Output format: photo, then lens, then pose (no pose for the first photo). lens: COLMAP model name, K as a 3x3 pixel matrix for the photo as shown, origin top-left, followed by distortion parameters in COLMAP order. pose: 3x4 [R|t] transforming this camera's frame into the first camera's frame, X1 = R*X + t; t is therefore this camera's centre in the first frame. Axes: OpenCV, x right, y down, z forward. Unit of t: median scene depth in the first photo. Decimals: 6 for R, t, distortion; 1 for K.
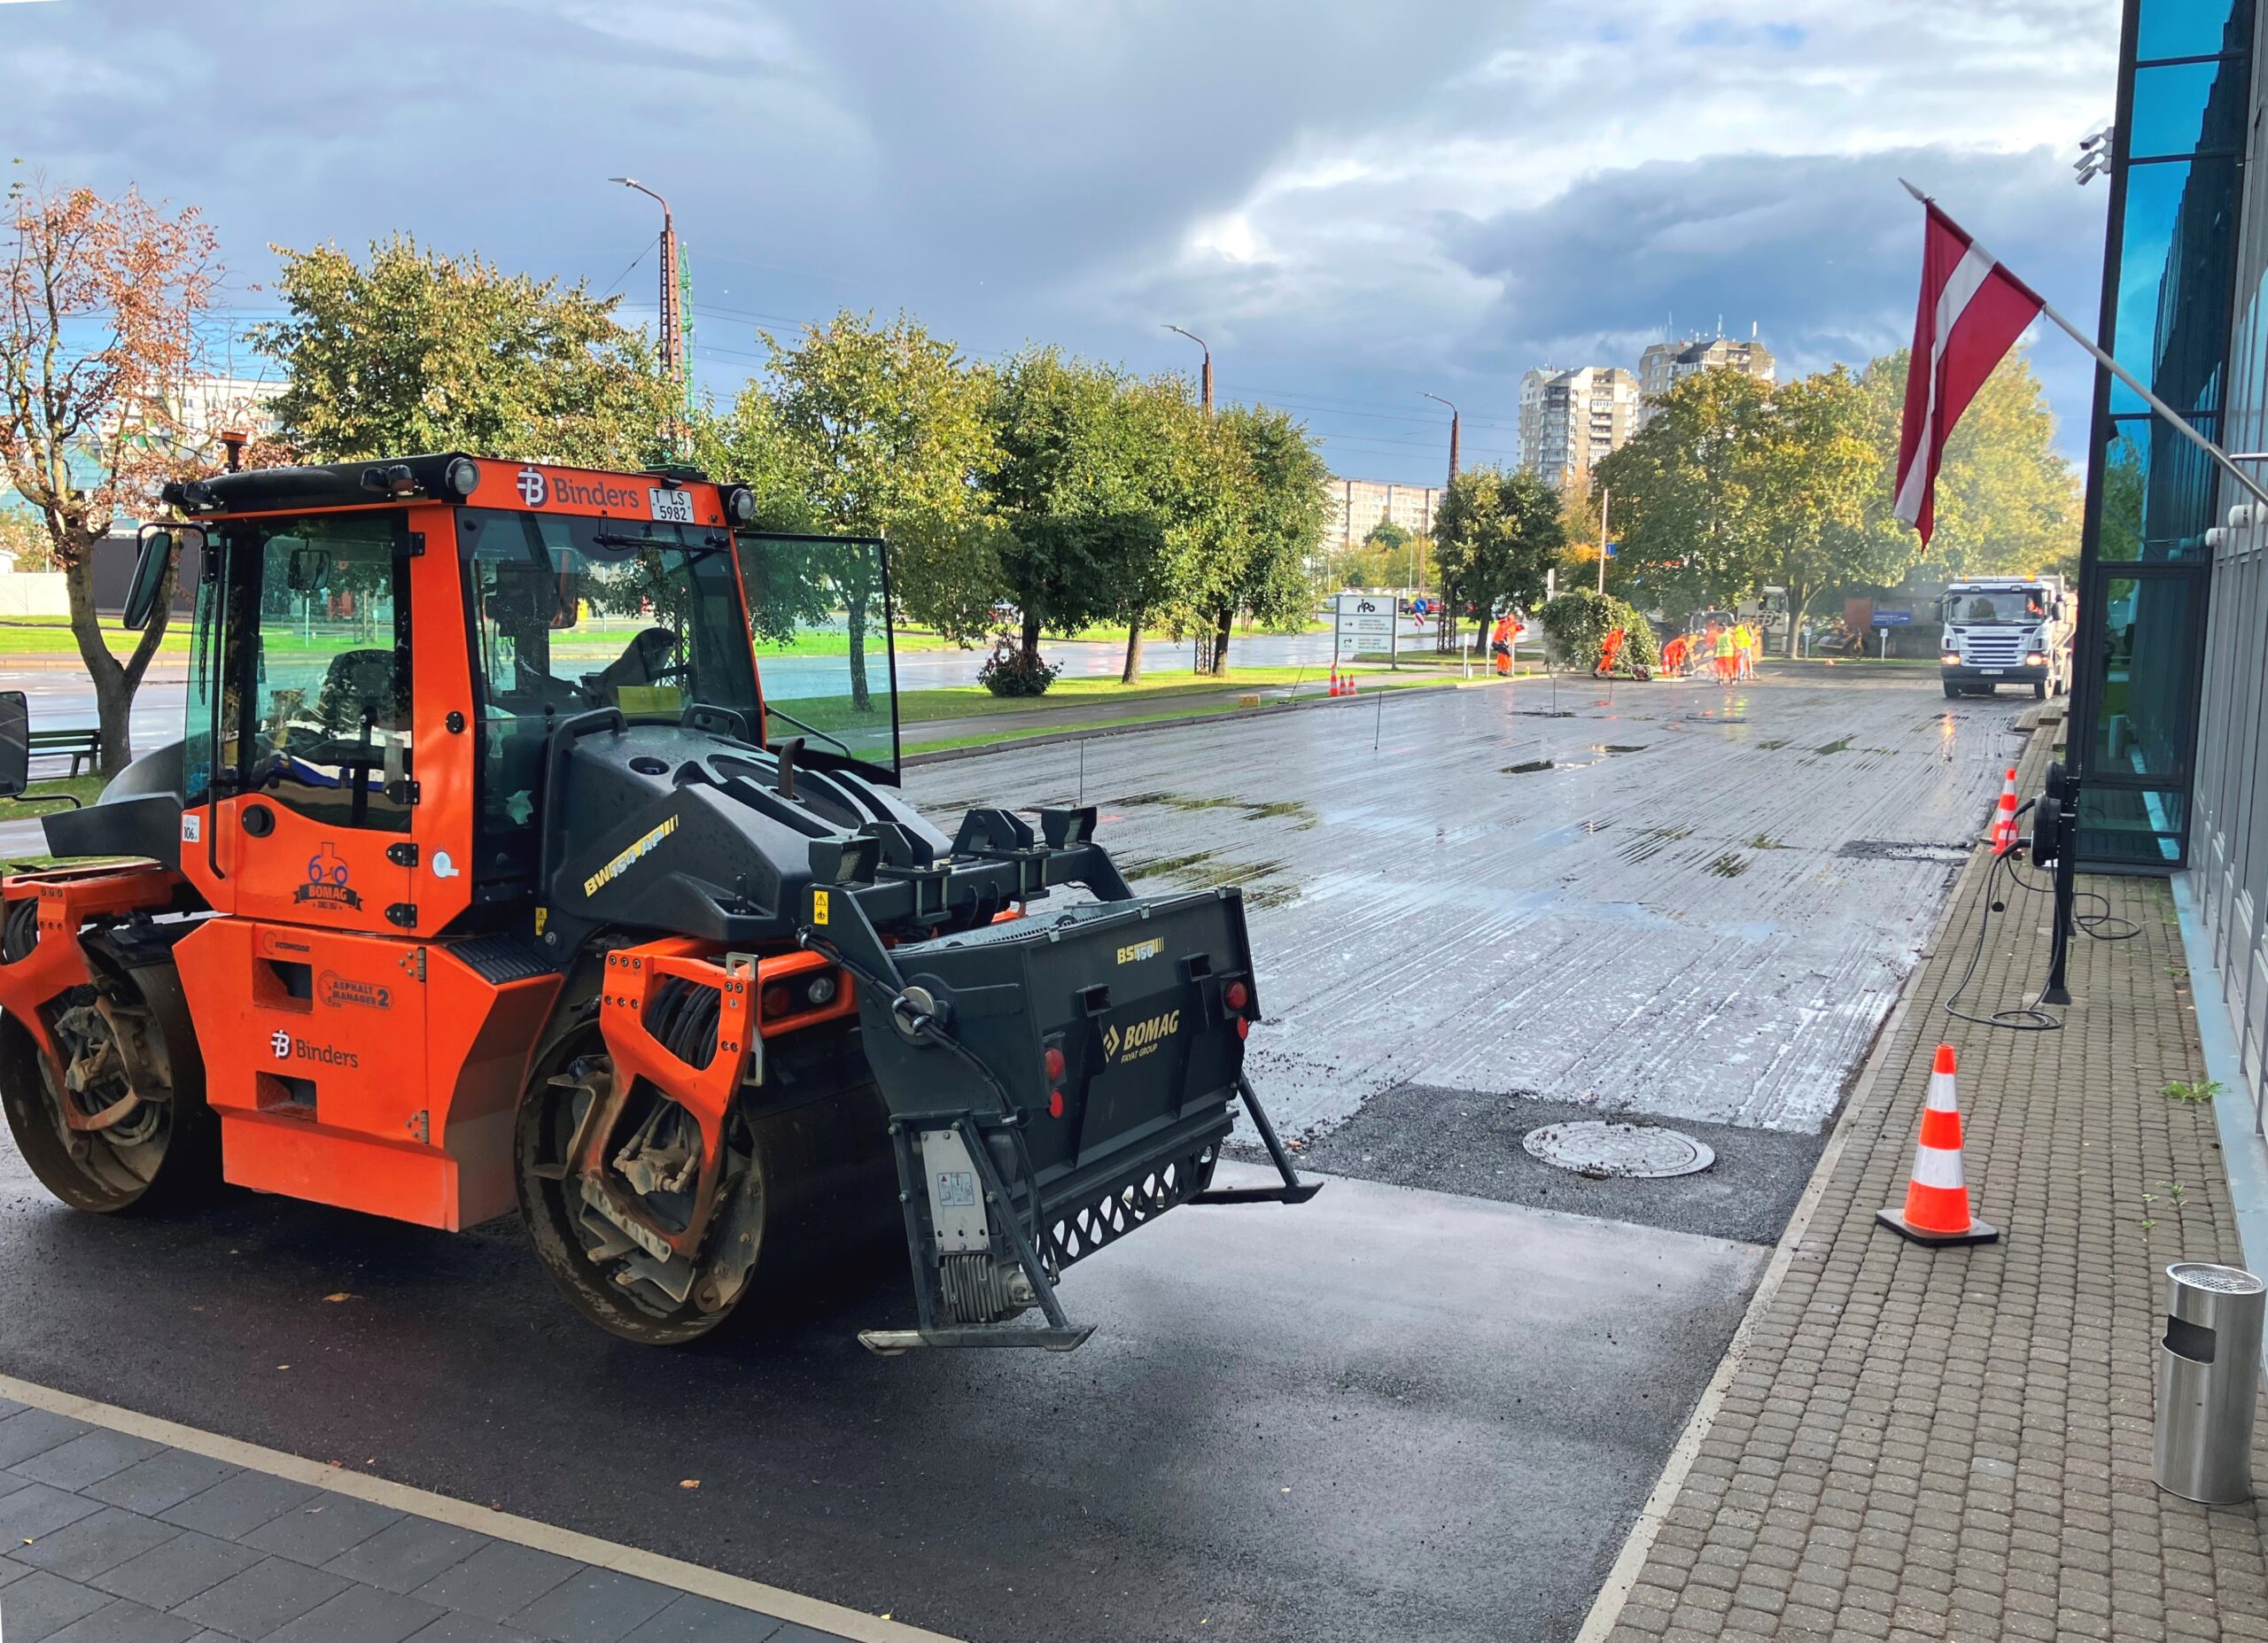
lens RADIAL K [[1926.4, 0, 1137.1], [0, 1926.4, 819.0], [0, 0, 1]] dist [-0.005490, -0.001663]
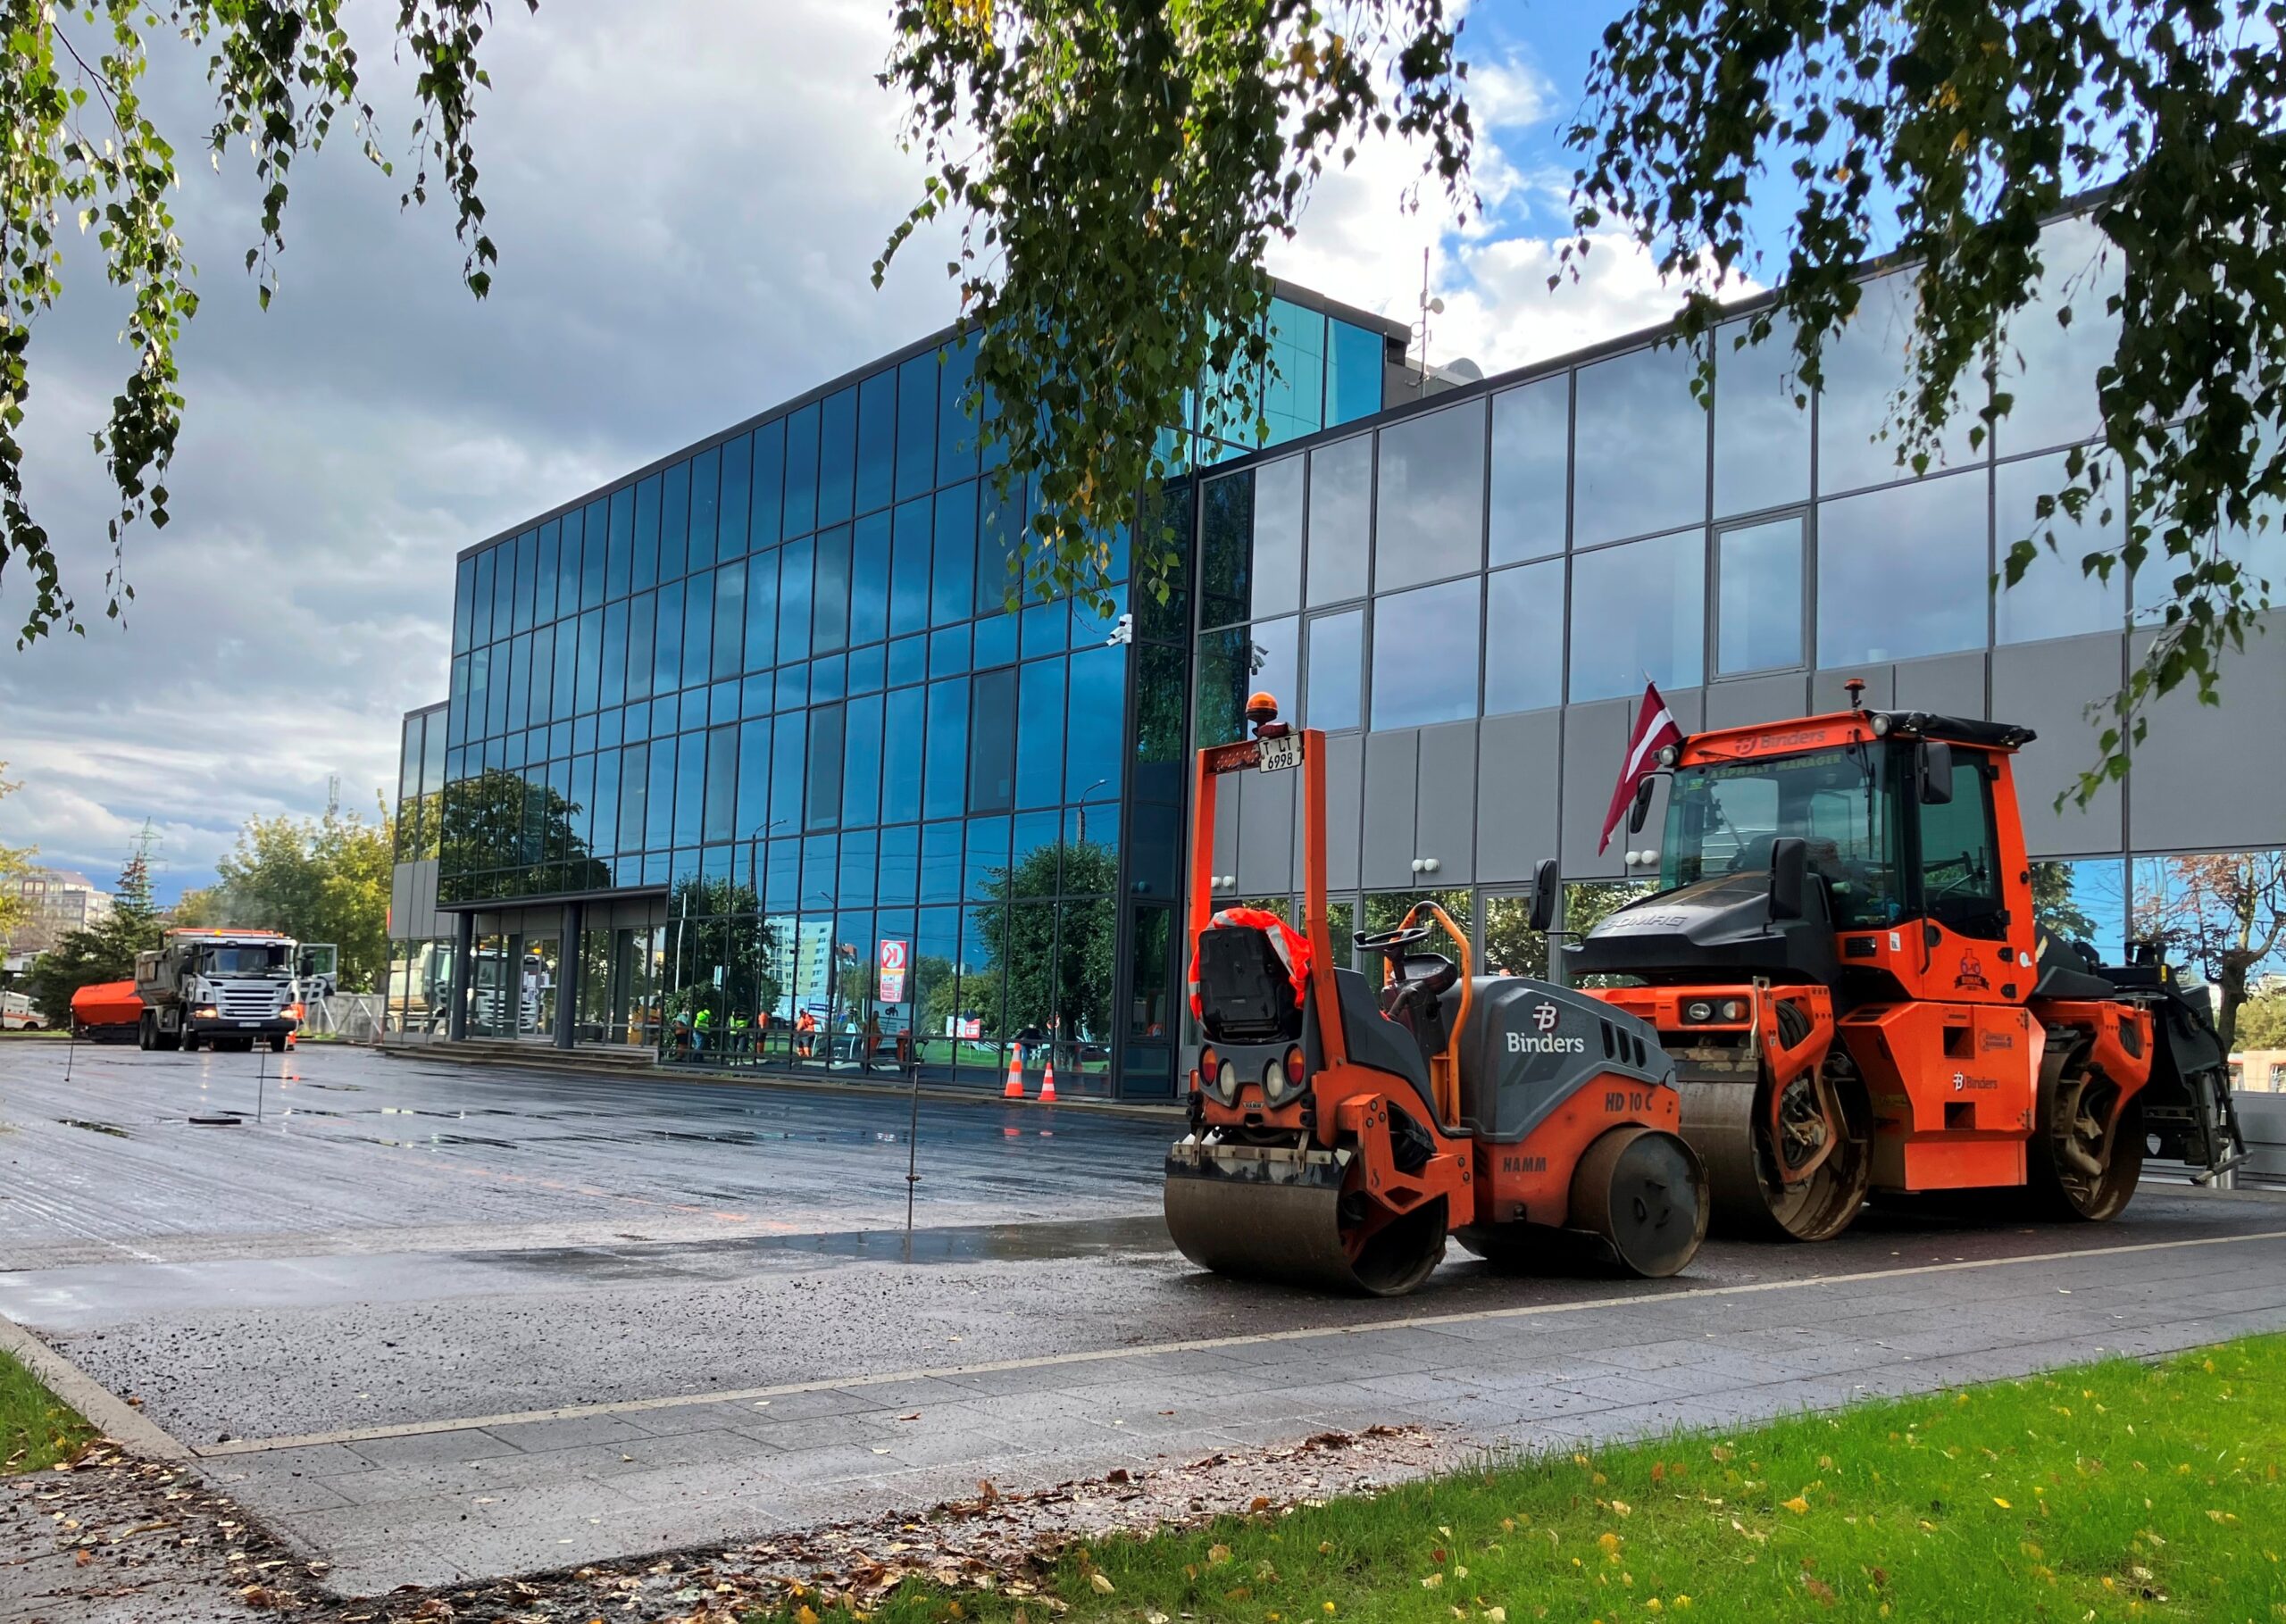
lens RADIAL K [[1983.1, 0, 1103.8], [0, 1983.1, 885.2], [0, 0, 1]] dist [0.019299, 0.013962]
pose [[0.427724, 0.070881, 0.901126, -2.197666], [0.084621, 0.989403, -0.117991, 0.093422], [-0.899940, 0.126722, 0.417193, 0.944784]]
